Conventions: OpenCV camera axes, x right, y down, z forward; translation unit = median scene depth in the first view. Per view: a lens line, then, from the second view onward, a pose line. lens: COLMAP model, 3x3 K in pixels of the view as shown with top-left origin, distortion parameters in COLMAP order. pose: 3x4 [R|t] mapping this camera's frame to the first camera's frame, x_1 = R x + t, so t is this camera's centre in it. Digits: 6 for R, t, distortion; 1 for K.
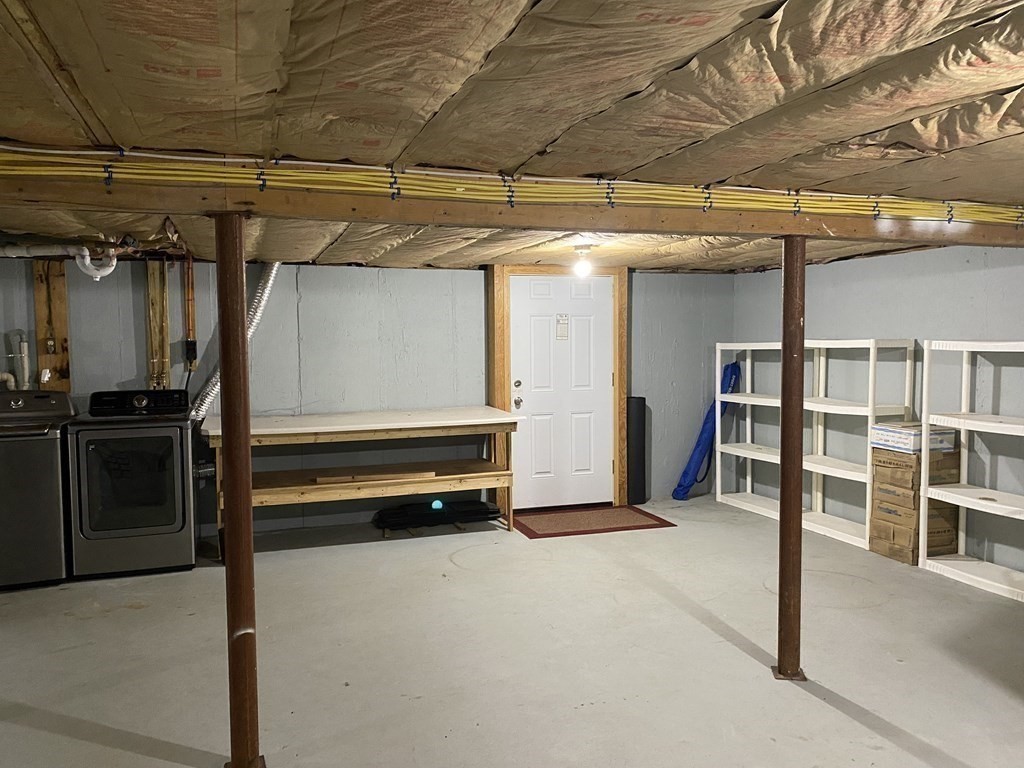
lens RADIAL K [[780.5, 0, 527.1], [0, 780.5, 380.9], [0, 0, 1]] dist [0.056491, -0.082154]
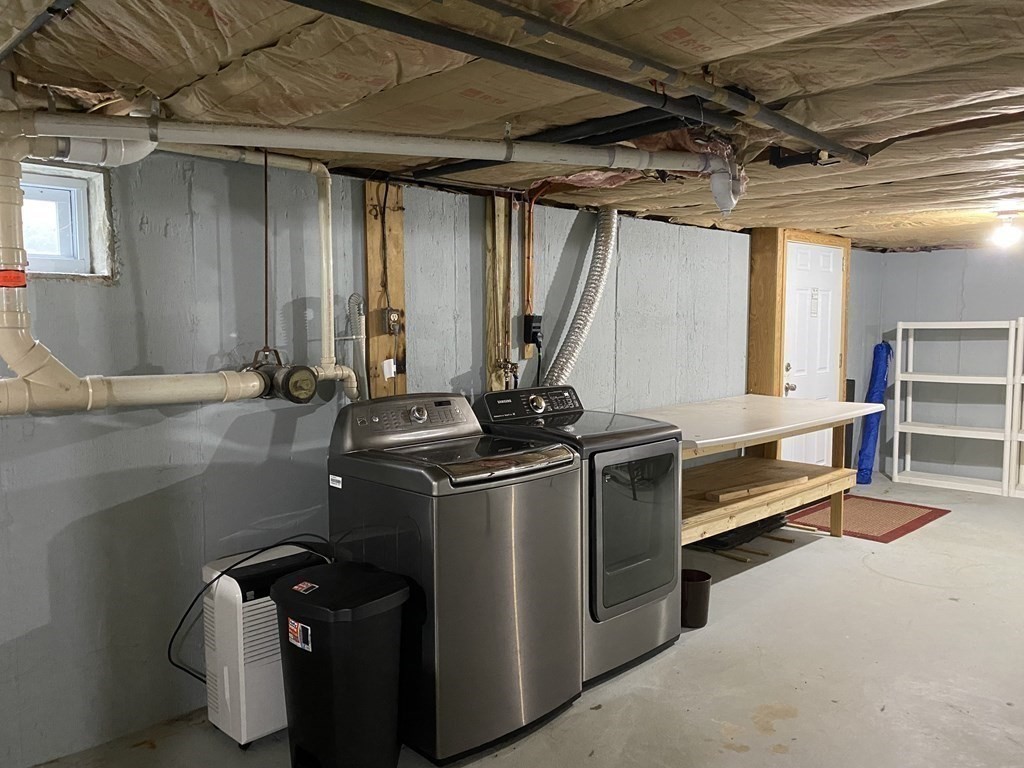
lens RADIAL K [[776.9, 0, 512.0], [0, 776.9, 384.0], [0, 0, 1]] dist [-0.005830, 0.007960]
pose [[0.909651, -0.030837, 0.414227, -0.764447], [0.019788, 0.999325, 0.030940, -0.012578], [-0.414902, -0.019948, 0.909648, 0.399264]]
